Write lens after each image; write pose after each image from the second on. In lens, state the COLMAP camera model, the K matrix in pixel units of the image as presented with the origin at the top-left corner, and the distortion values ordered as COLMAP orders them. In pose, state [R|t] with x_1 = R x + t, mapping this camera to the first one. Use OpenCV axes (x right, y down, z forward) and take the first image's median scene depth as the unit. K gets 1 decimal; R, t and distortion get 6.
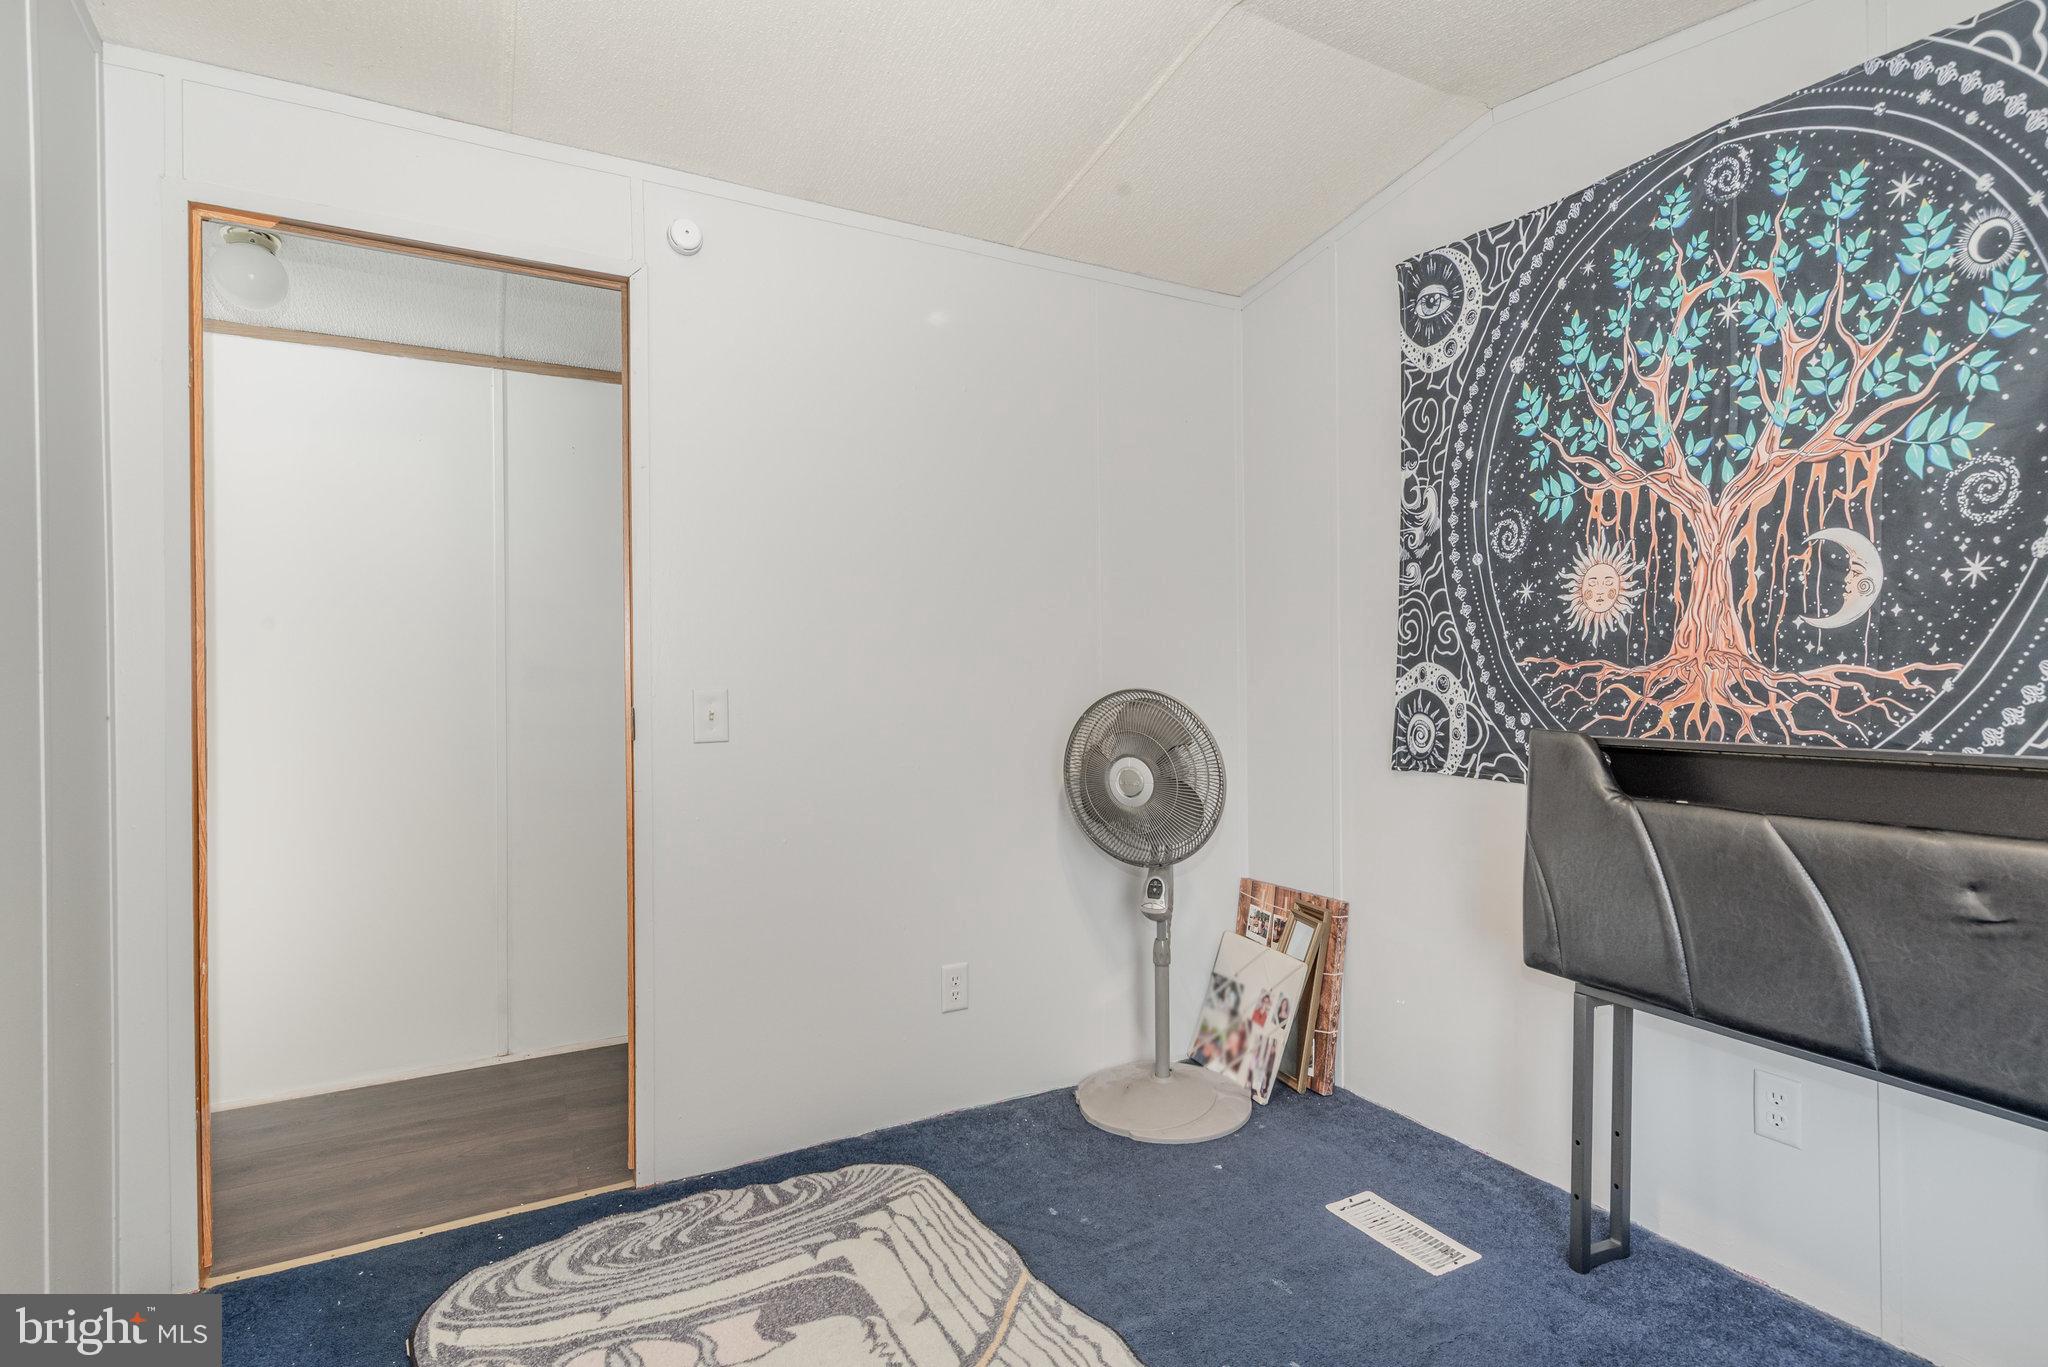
lens RADIAL K [[992.1, 0, 1030.3], [0, 992.1, 702.6], [0, 0, 1]] dist [0.002806, 0.000030]
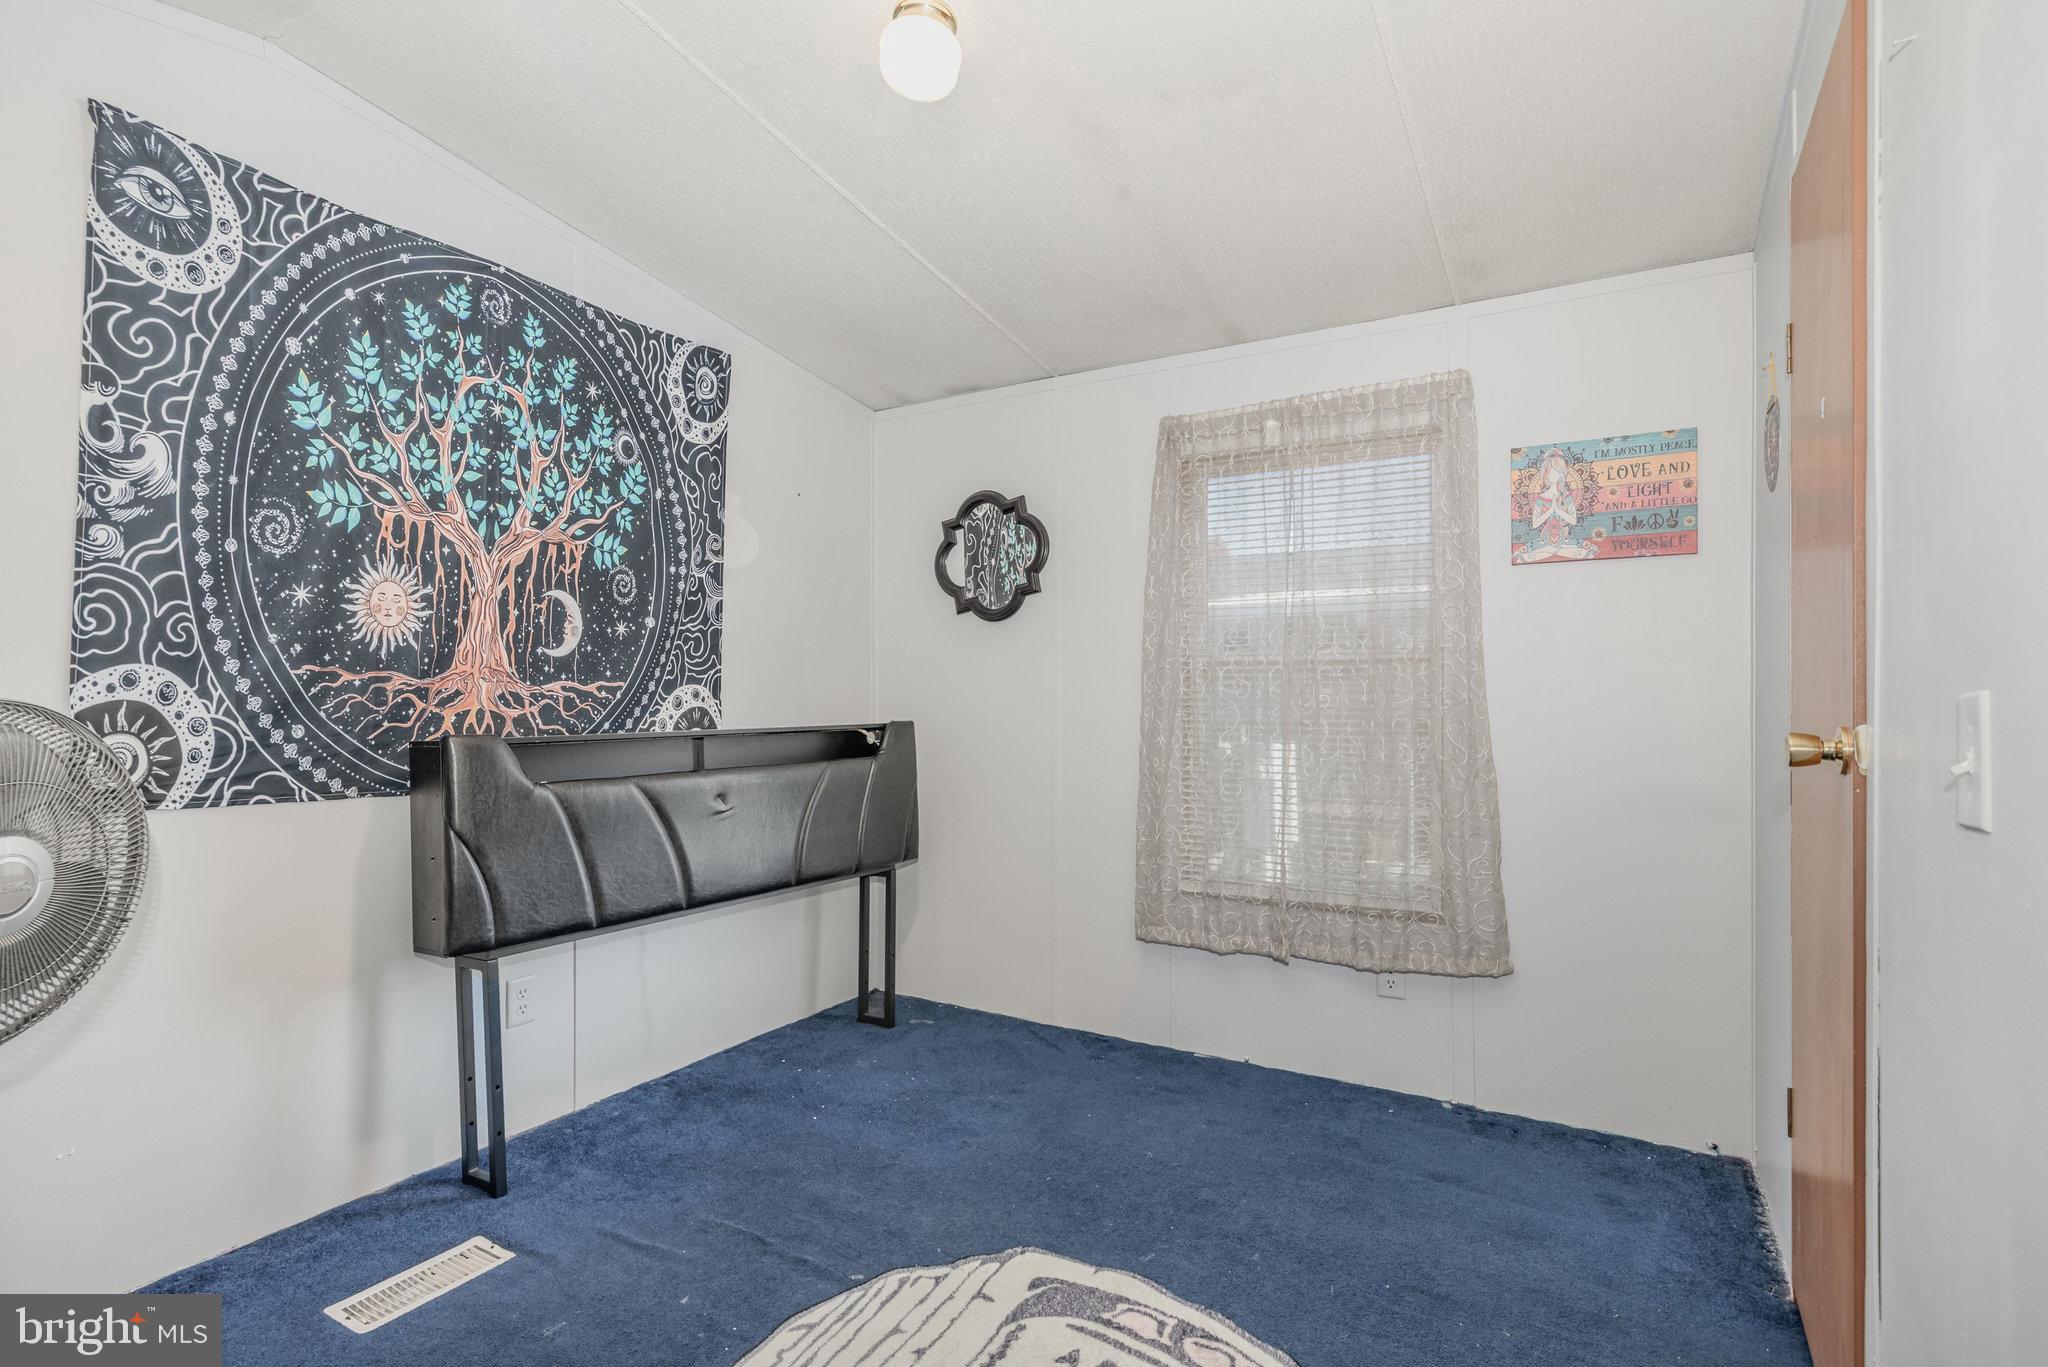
lens RADIAL K [[992.1, 0, 1030.3], [0, 992.1, 702.6], [0, 0, 1]] dist [0.002806, 0.000030]
pose [[-0.512911, -0.008293, 0.858402, -0.707179], [0.013945, 0.999741, 0.017991, -0.019033], [-0.858329, 0.021199, -0.512662, 0.970556]]
